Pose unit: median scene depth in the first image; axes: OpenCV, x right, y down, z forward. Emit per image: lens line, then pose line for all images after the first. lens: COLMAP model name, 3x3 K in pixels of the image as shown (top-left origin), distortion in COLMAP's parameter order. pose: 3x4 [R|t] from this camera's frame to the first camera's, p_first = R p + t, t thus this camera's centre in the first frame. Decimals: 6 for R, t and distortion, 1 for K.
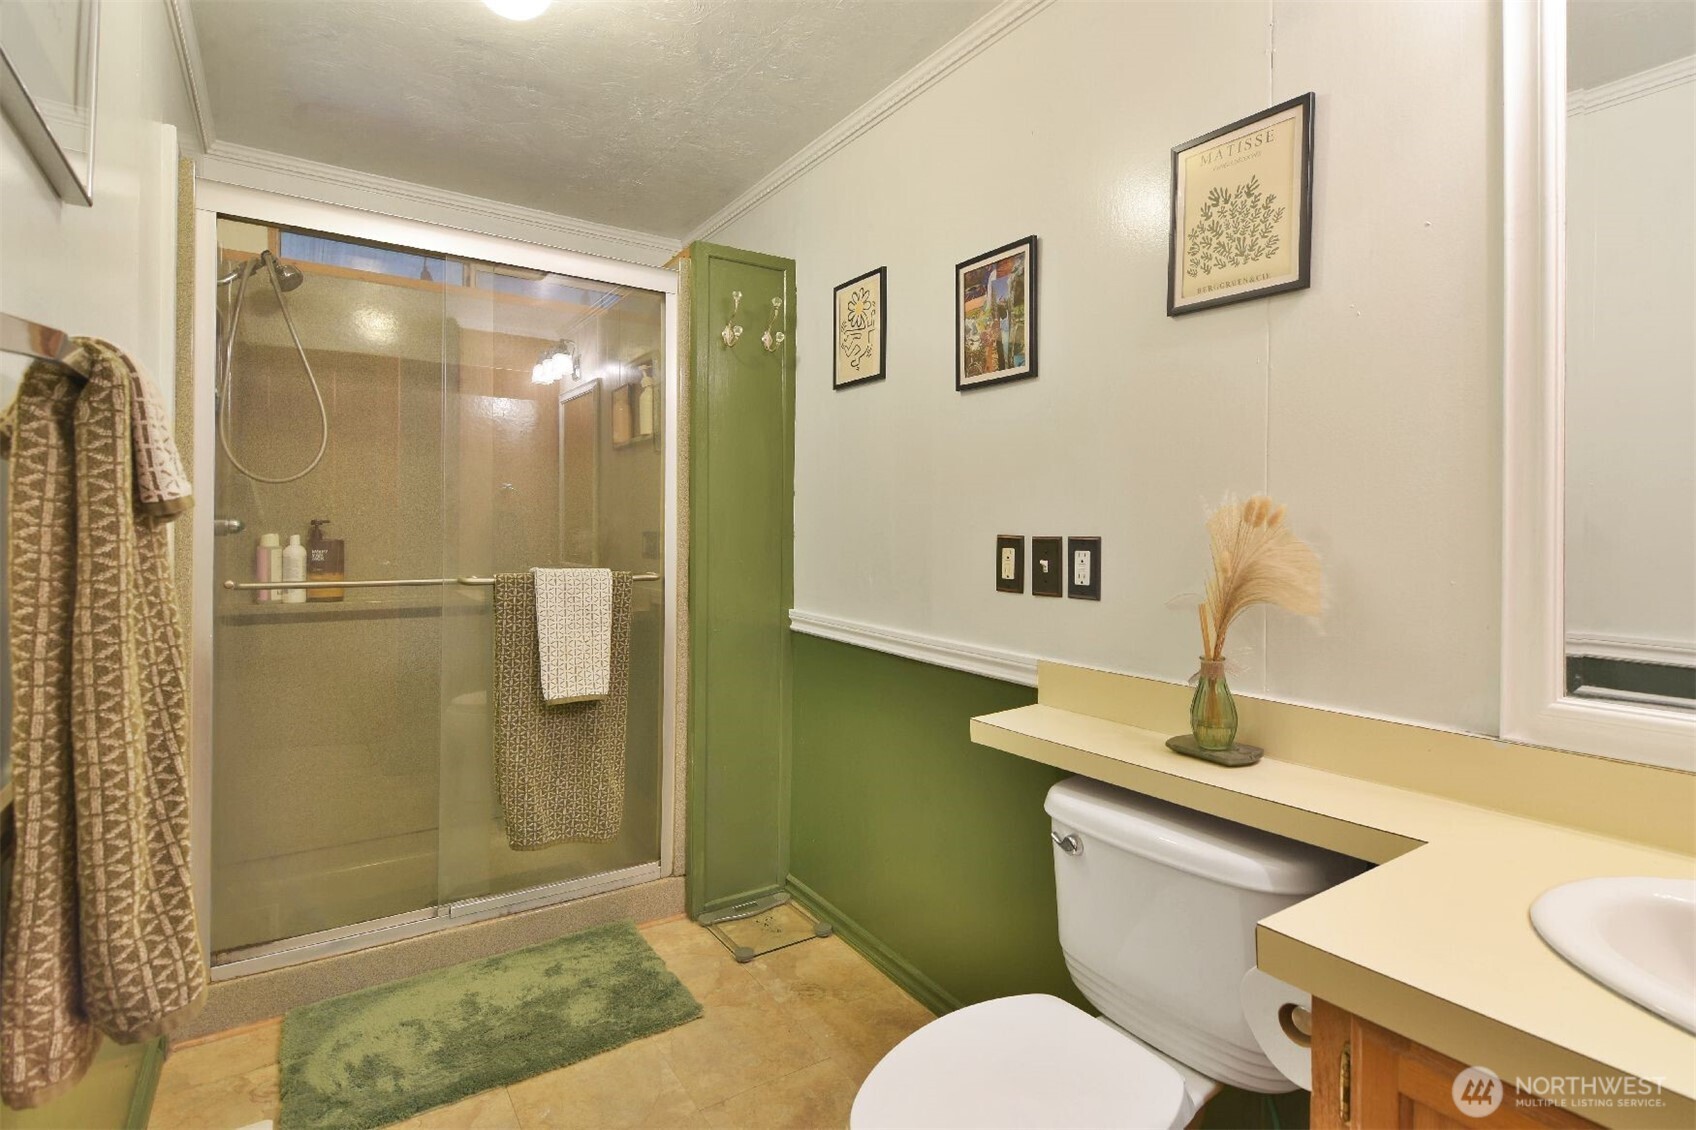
lens RADIAL K [[820.3, 0, 846.7], [0, 820.3, 555.7], [0, 0, 1]] dist [0.010717, -0.007171]
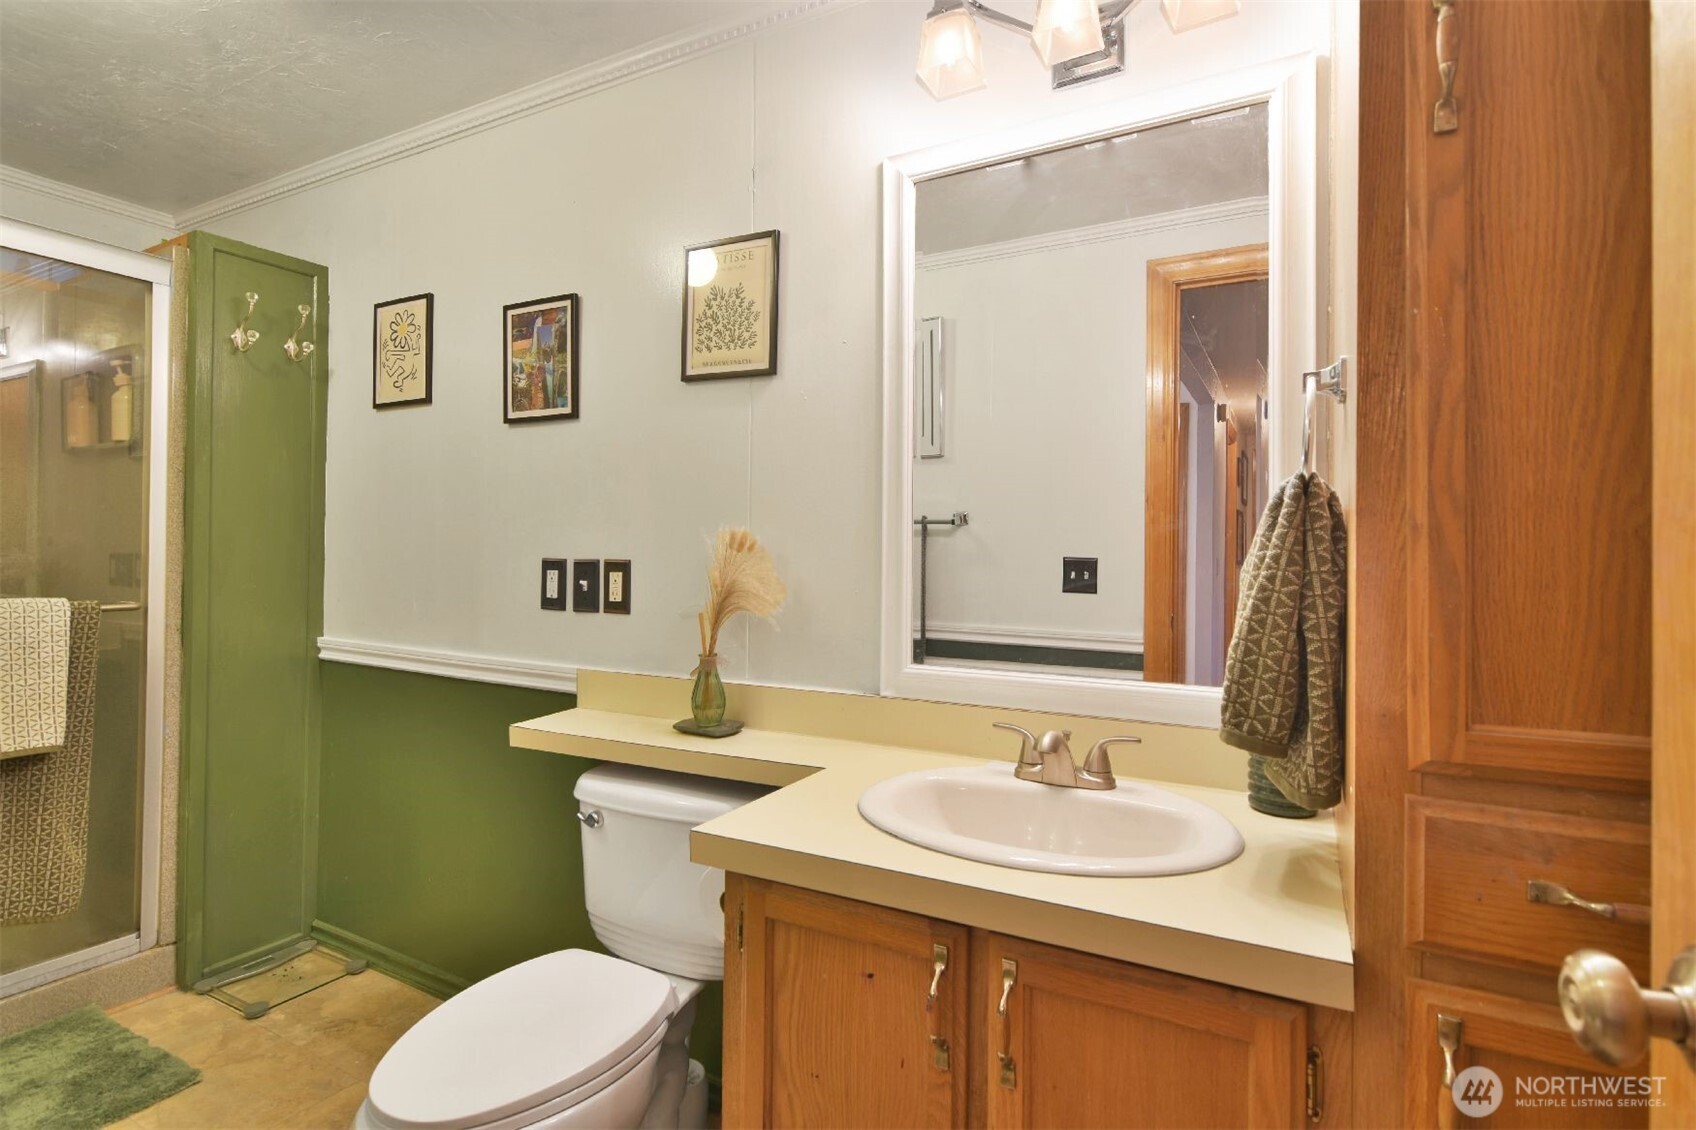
lens RADIAL K [[820.3, 0, 853.2], [0, 820.3, 550.6], [0, 0, 1]] dist [0.010717, -0.007171]
pose [[0.878245, 0.002192, 0.478207, 0.023925], [0.012403, 0.999549, -0.027360, -0.000149], [-0.478051, 0.029961, 0.877821, -0.169421]]
